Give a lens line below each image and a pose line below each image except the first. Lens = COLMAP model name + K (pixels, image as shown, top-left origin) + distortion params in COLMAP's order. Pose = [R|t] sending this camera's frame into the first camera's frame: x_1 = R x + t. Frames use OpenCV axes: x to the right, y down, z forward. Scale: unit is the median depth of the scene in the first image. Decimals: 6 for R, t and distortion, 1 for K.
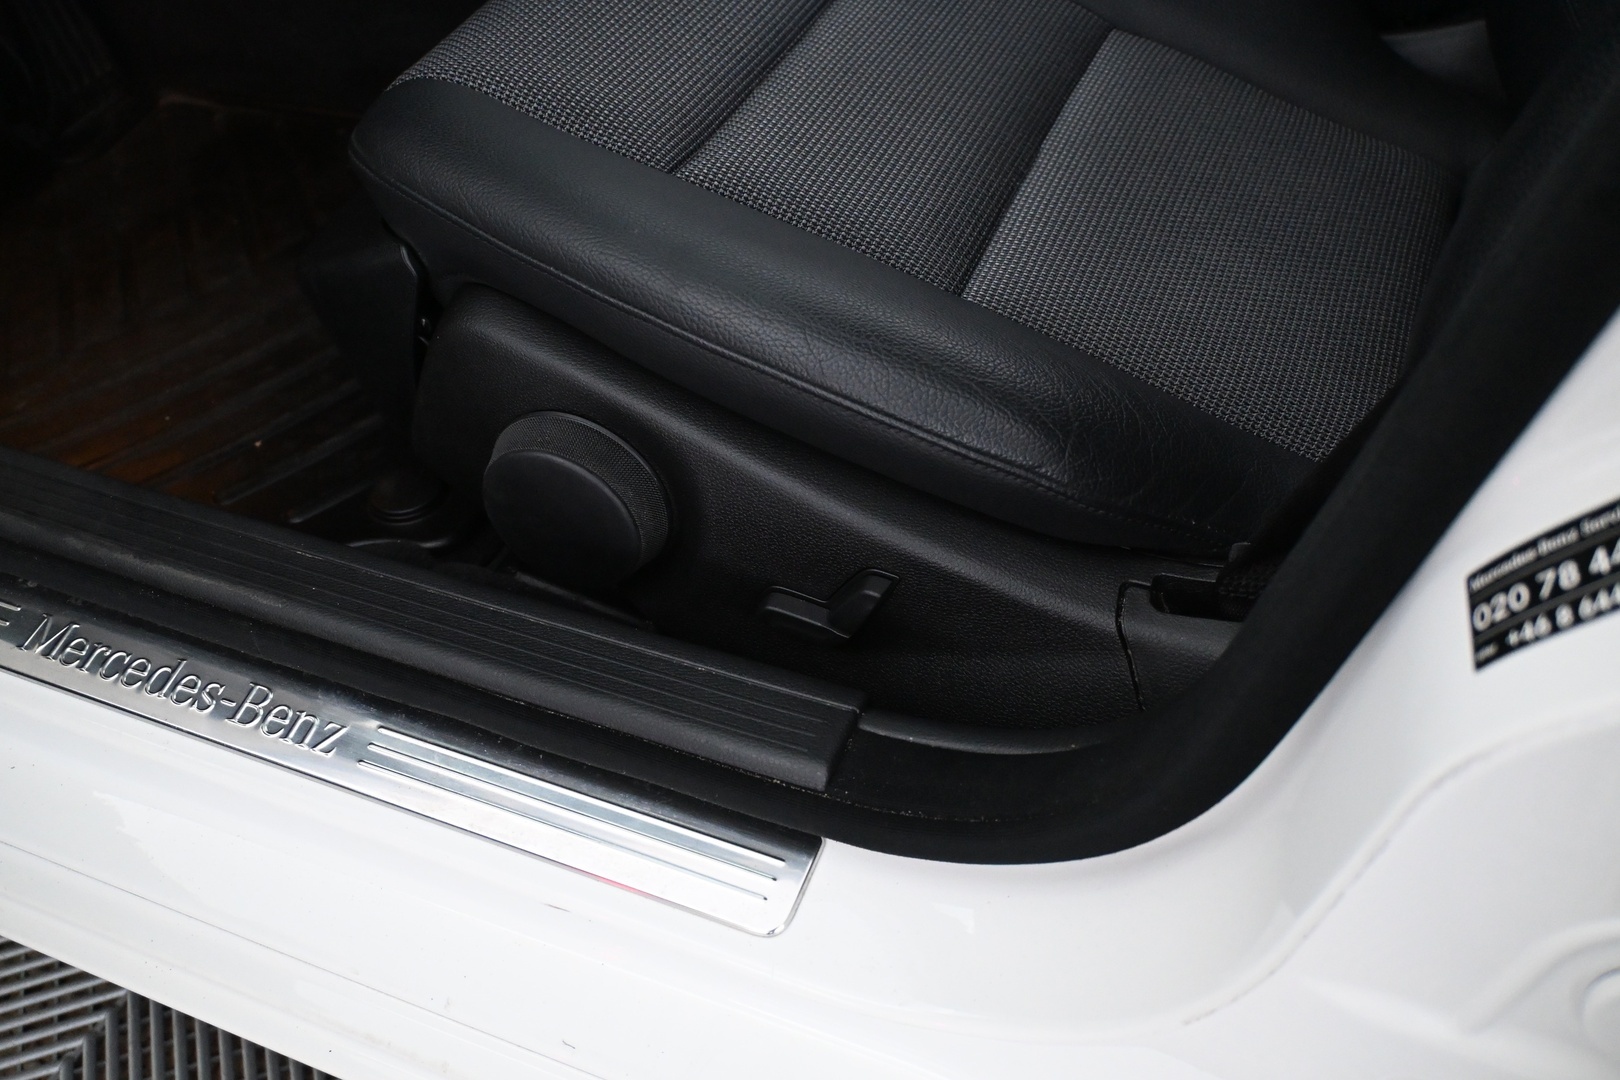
lens RADIAL K [[1429.4, 0, 810.0], [0, 1429.4, 540.0], [0, 0, 1]] dist [-0.001828, -0.001889]
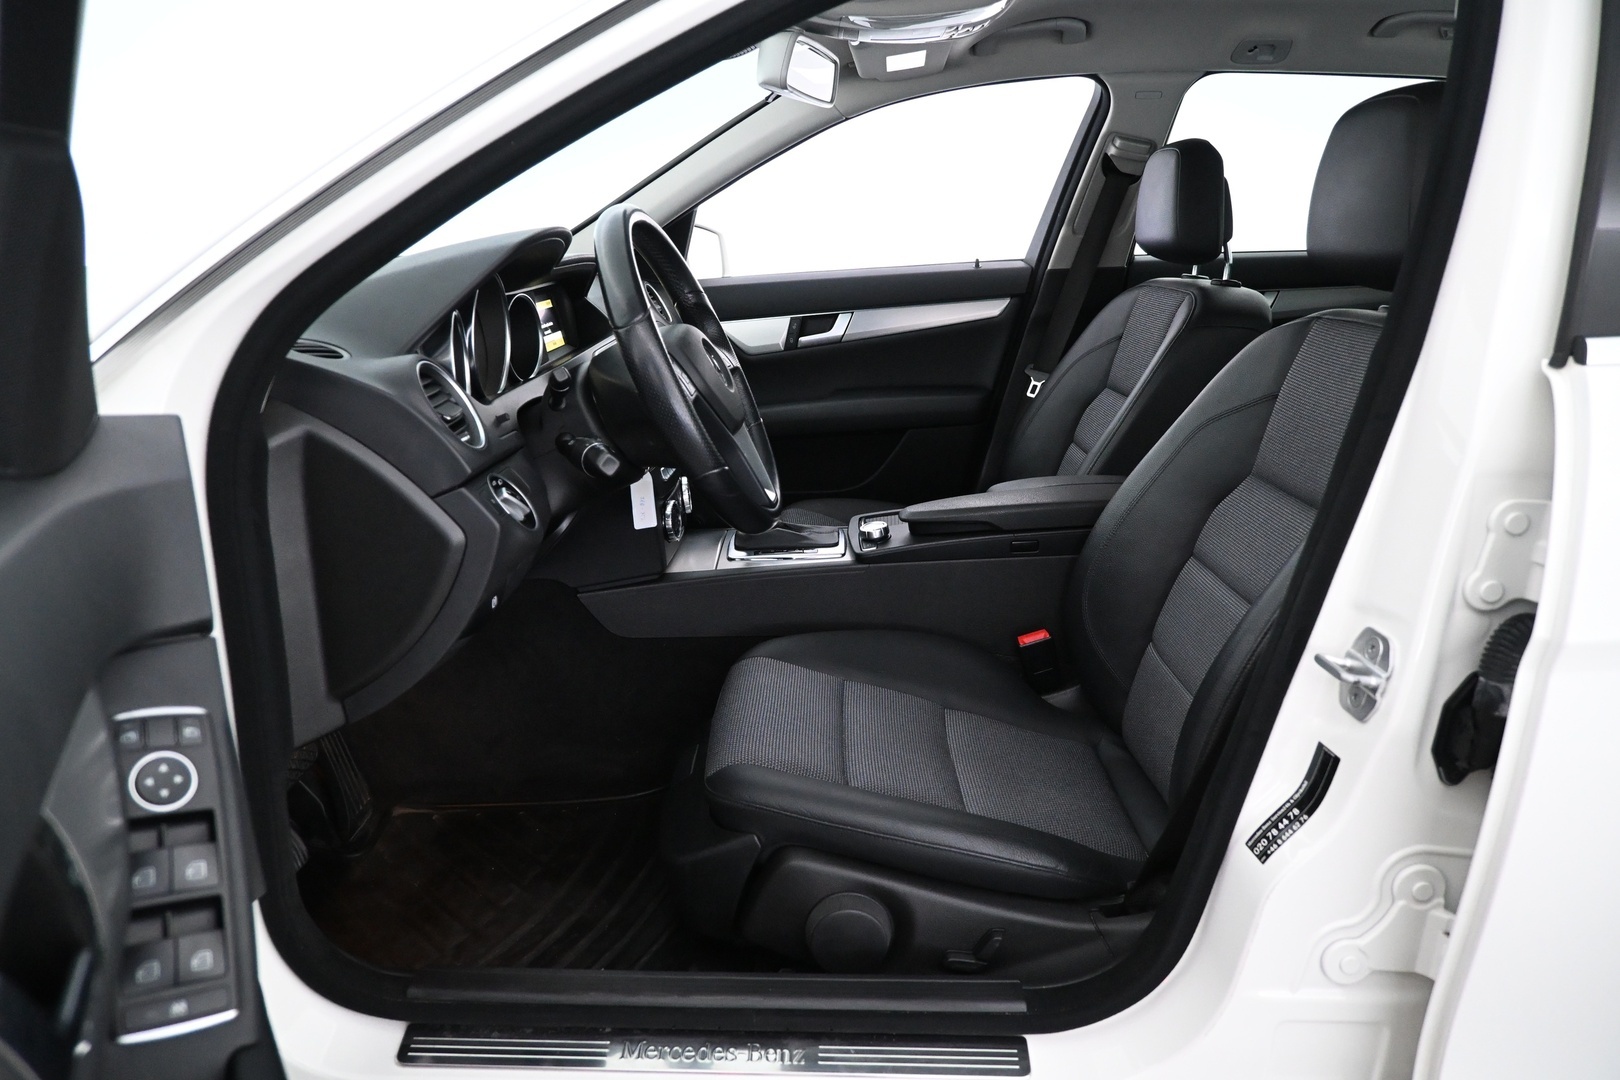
lens RADIAL K [[1098.5, 0, 810.0], [0, 1098.5, 540.0], [0, 0, 1]] dist [-0.003113, 0.000110]
pose [[0.928131, -0.065996, 0.366357, -0.964500], [0.231383, 0.873225, -0.428882, 0.185304], [-0.291608, 0.482827, 0.825738, -0.838511]]
